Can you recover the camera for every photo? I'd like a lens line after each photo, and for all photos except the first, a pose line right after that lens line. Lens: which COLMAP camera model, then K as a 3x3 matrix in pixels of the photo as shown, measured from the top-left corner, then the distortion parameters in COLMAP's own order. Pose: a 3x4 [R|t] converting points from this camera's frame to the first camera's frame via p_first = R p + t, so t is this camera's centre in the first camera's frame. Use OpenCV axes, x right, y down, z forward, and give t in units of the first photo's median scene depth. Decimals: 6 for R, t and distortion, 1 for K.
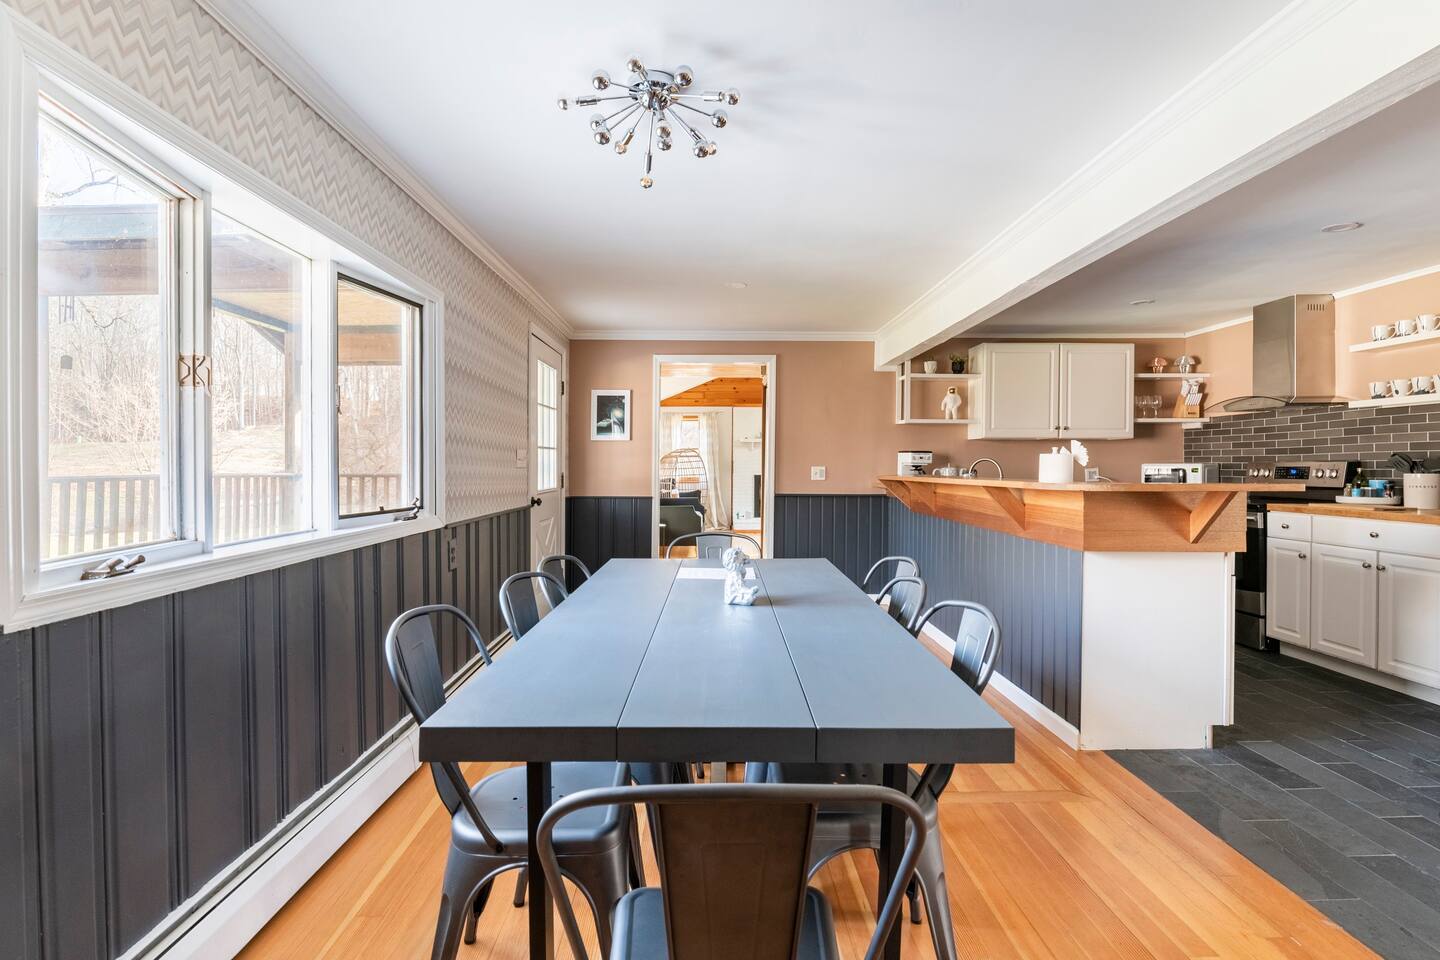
lens RADIAL K [[671.0, 0, 720.0], [0, 671.0, 480.0], [0, 0, 1]] dist [0.000002, -0.000615]
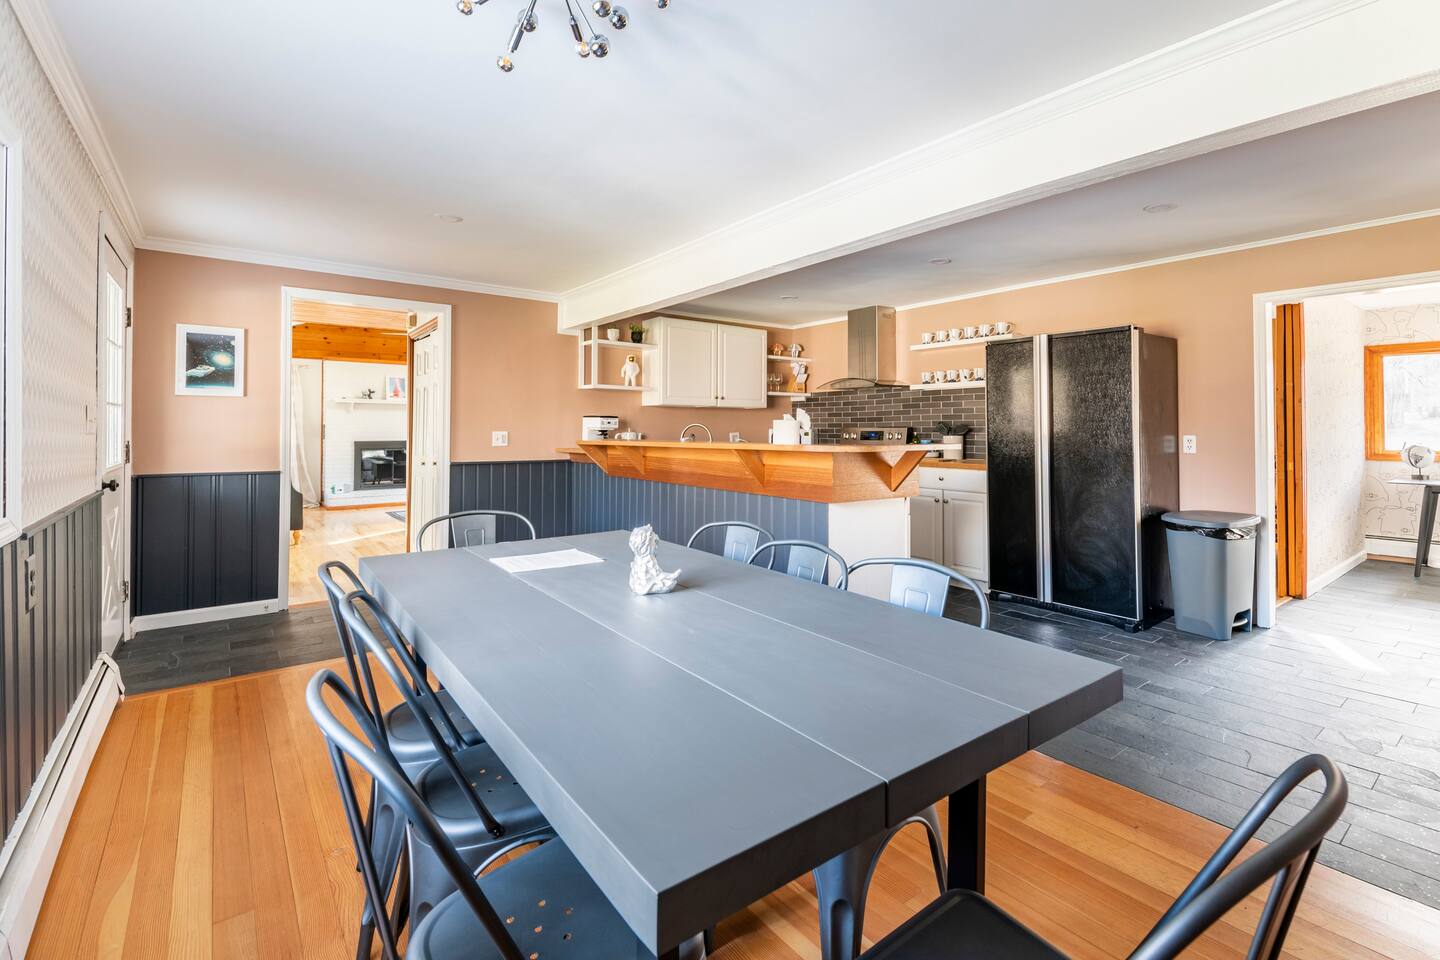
lens RADIAL K [[648.8, 0, 724.4], [0, 648.8, 434.9], [0, 0, 1]] dist [0.011107, -0.000573]
pose [[0.802876, -0.004126, 0.596132, -0.144945], [0.012630, 0.999869, -0.010089, -0.002330], [-0.596013, 0.015630, 0.802823, 0.103236]]
